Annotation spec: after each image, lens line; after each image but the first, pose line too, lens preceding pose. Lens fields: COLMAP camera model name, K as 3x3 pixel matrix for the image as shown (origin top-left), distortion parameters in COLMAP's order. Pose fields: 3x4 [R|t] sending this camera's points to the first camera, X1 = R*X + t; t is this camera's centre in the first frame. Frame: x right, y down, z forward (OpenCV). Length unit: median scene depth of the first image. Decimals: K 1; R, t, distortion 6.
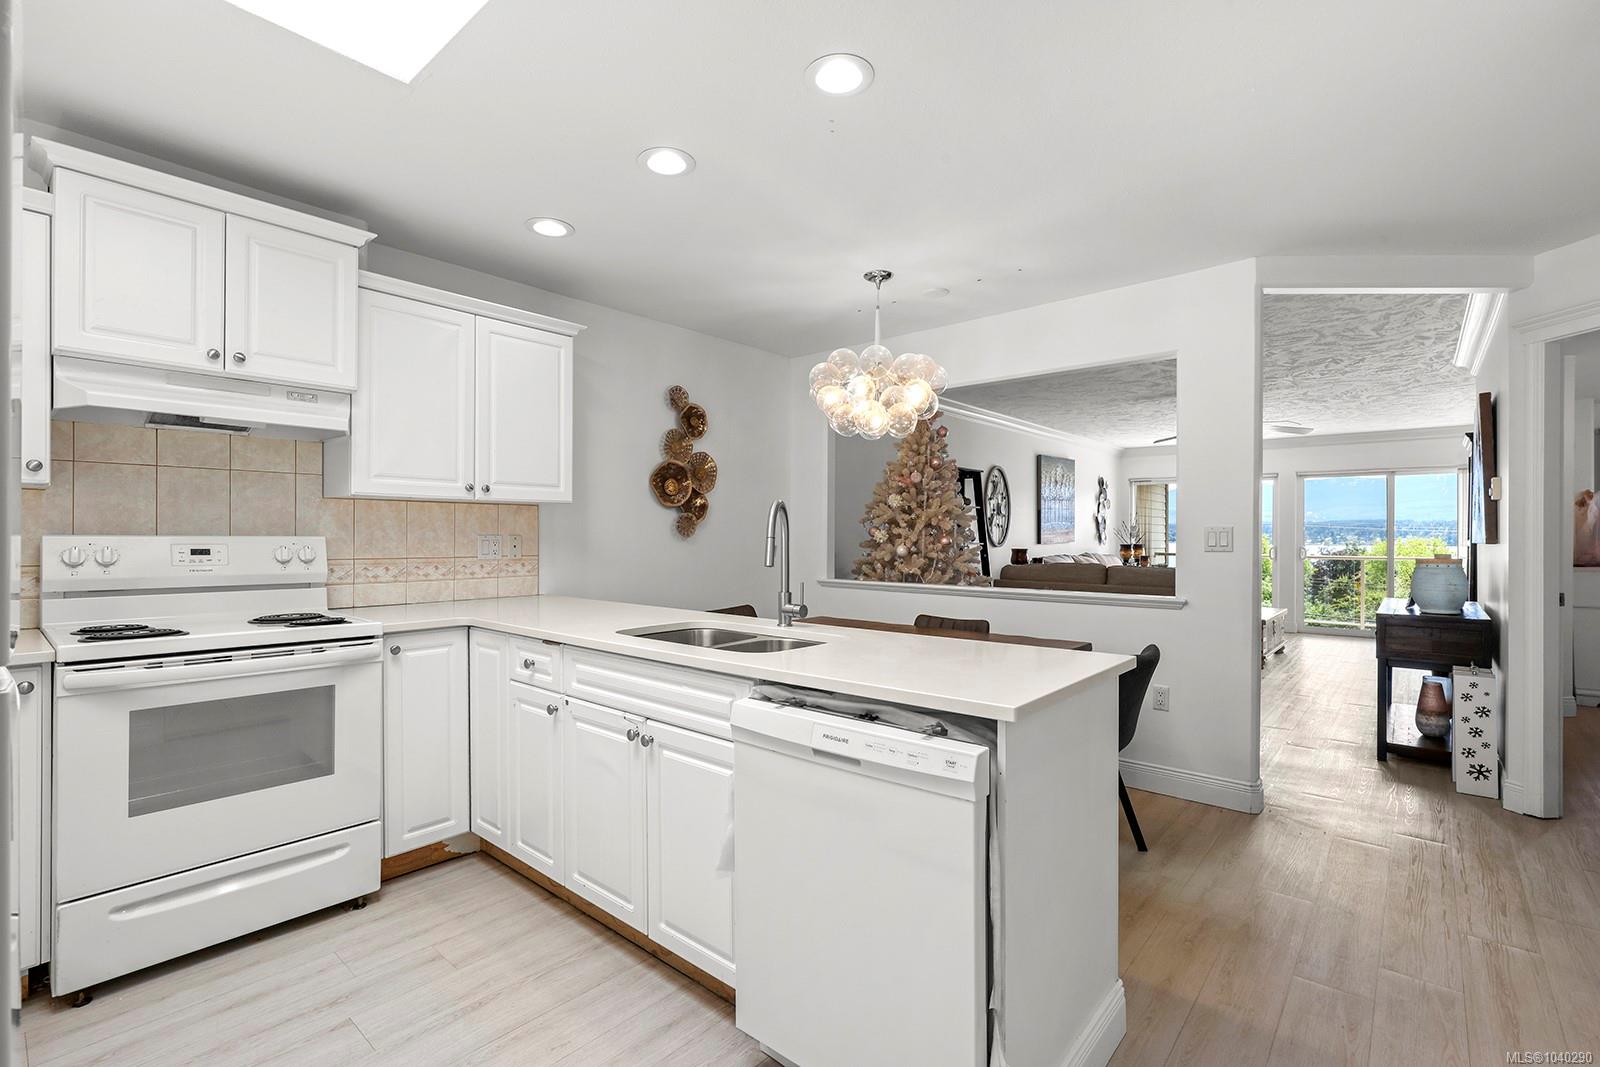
lens RADIAL K [[727.4, 0, 804.4], [0, 727.4, 536.9], [0, 0, 1]] dist [-0.001130, -0.000668]
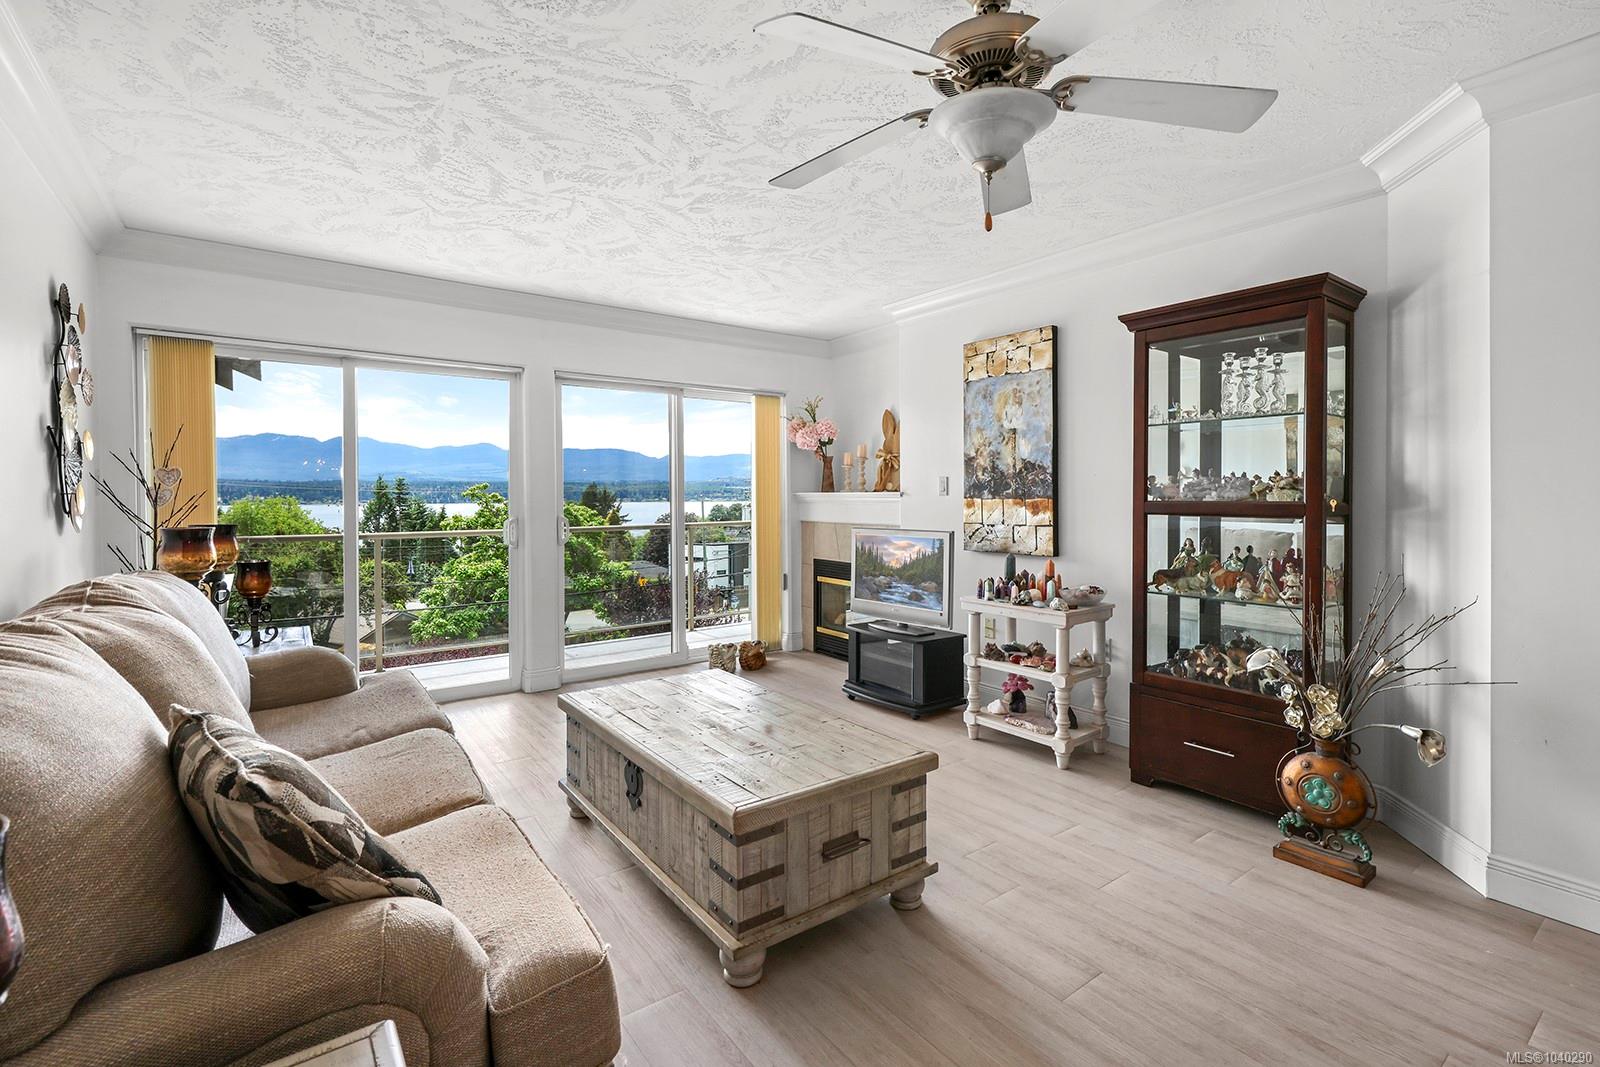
lens RADIAL K [[727.4, 0, 792.5], [0, 727.4, 499.6], [0, 0, 1]] dist [-0.001130, -0.000668]
pose [[0.218277, -0.012156, 0.975811, 0.574276], [0.008753, 0.999907, 0.010498, -0.006141], [-0.975848, 0.006250, 0.218363, 1.923549]]
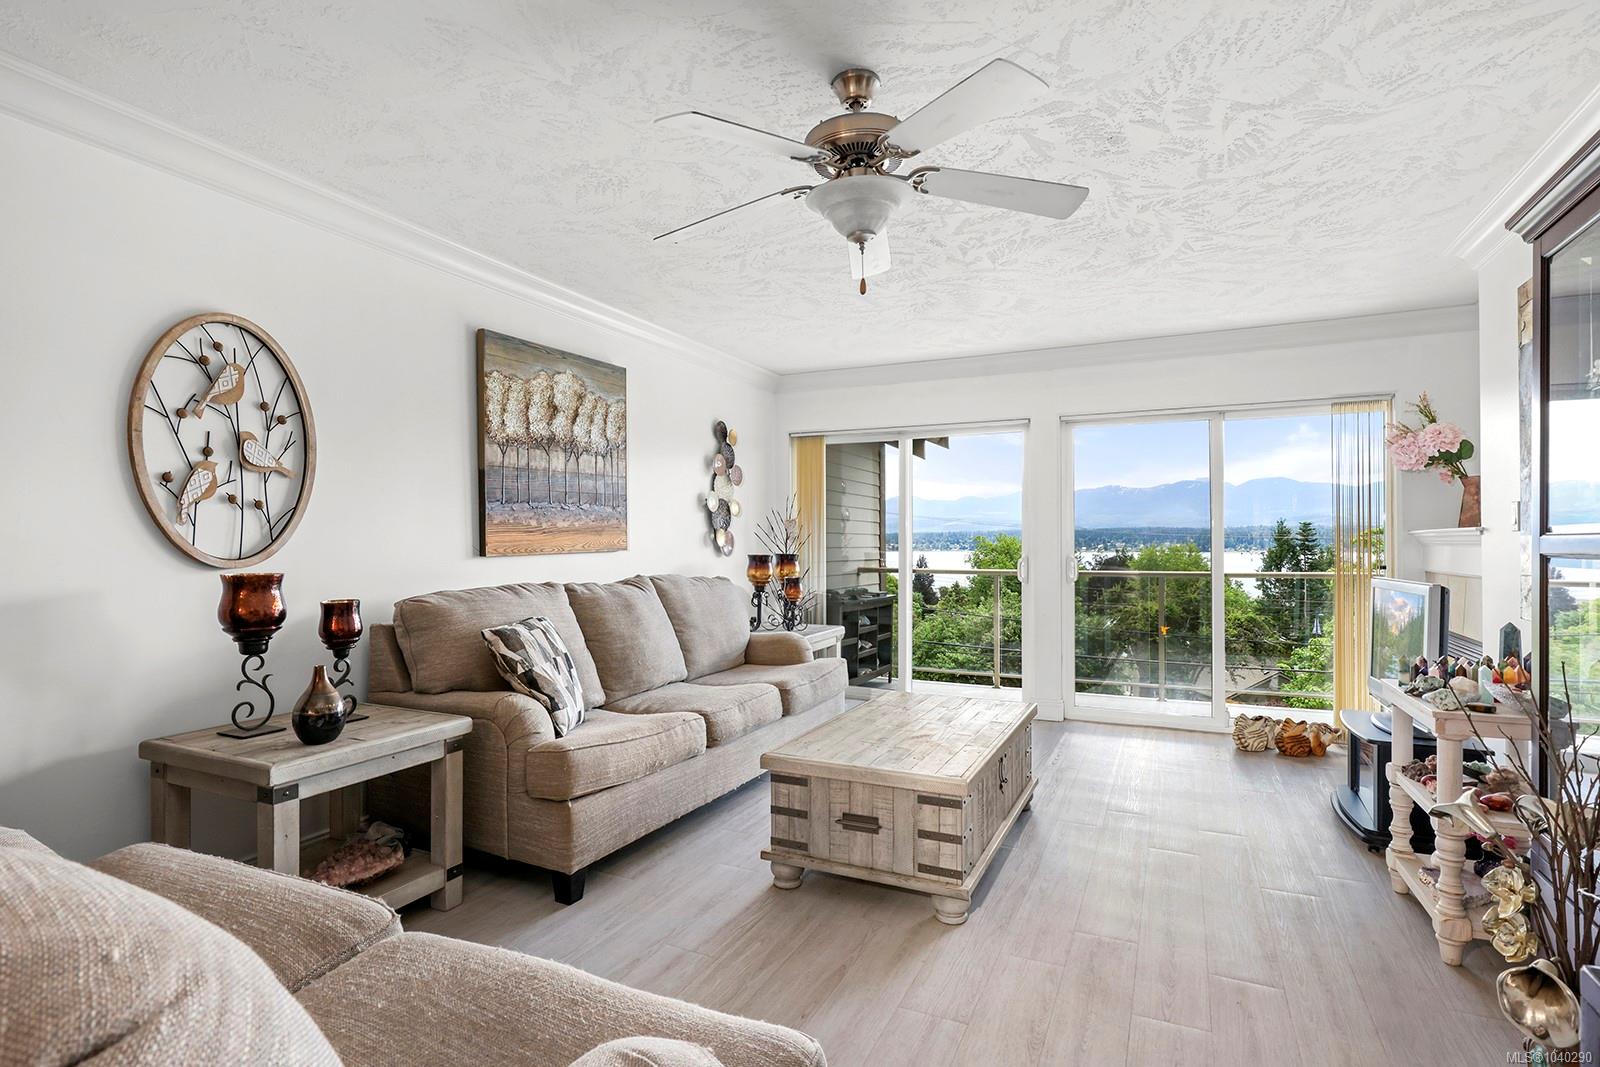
lens RADIAL K [[809.0, 0, 795.2], [0, 809.0, 539.2], [0, 0, 1]] dist [0.005006, 0.000879]
pose [[0.965307, -0.004691, 0.261074, 0.888849], [0.007277, 0.999934, -0.008939, 0.012881], [-0.261015, 0.010529, 0.965277, 1.275225]]
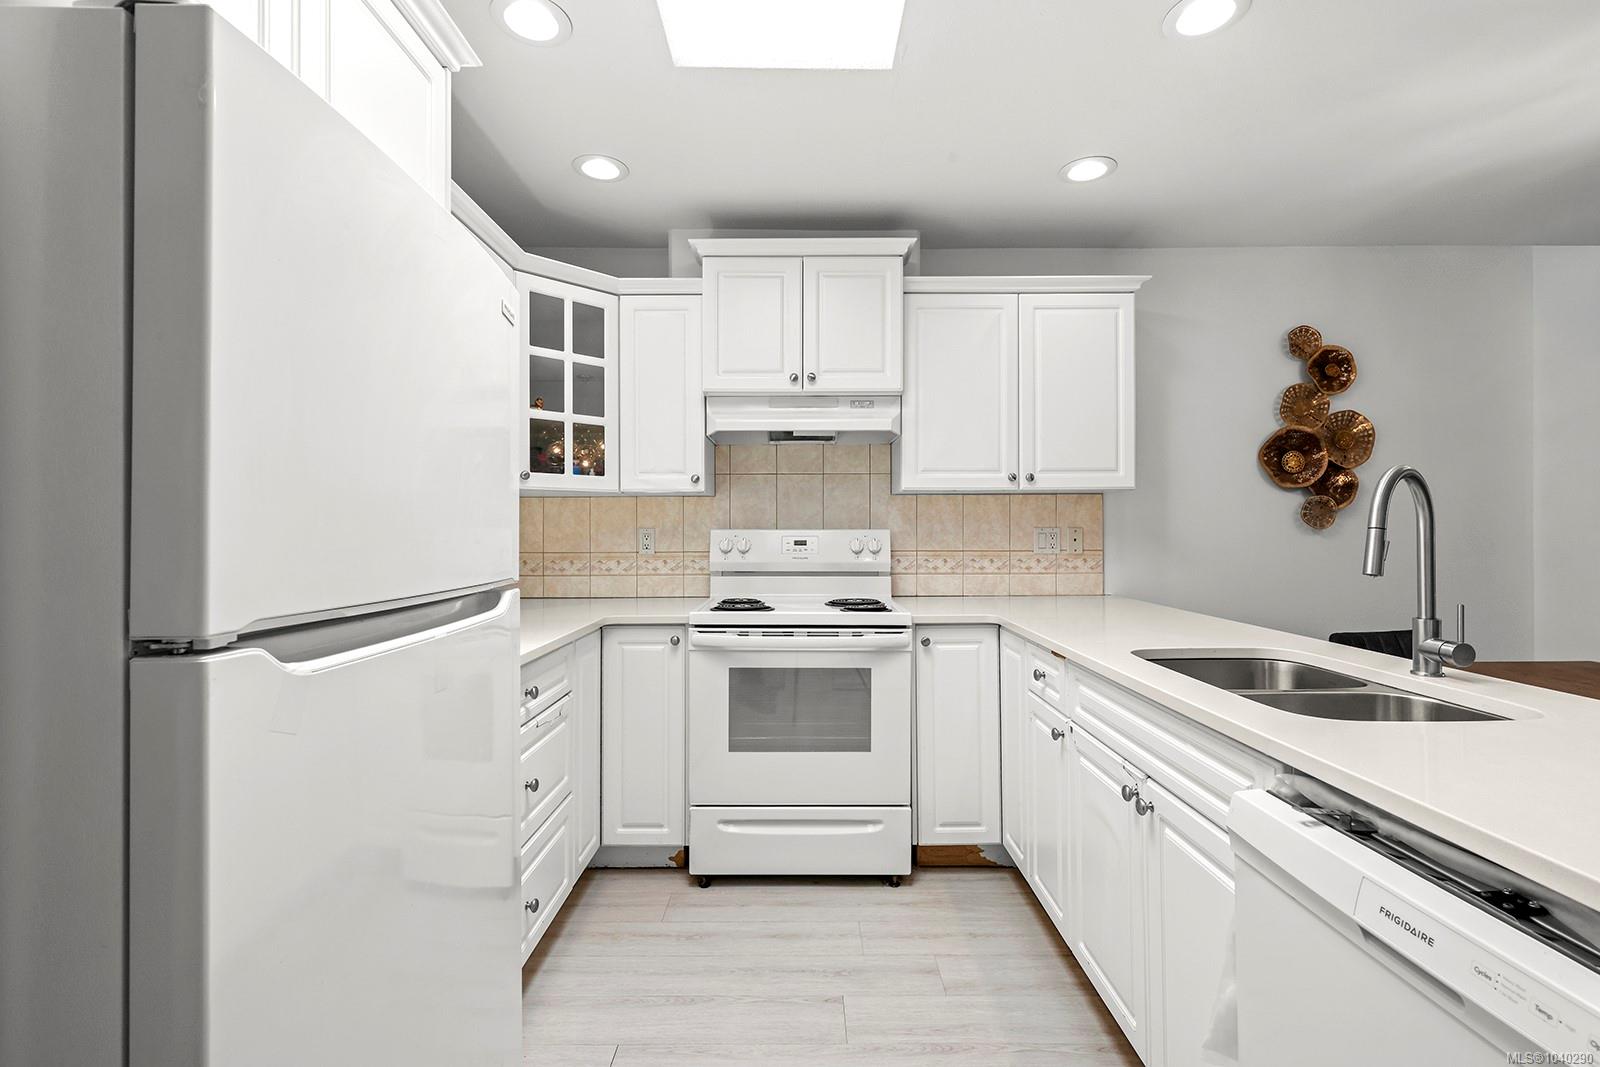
lens RADIAL K [[727.4, 0, 794.3], [0, 727.4, 526.9], [0, 0, 1]] dist [-0.001130, -0.000668]
pose [[0.649010, -0.007379, -0.760744, 0.064849], [0.003788, 0.999972, -0.006468, 0.001490], [0.760771, 0.001316, 0.649019, 0.149836]]
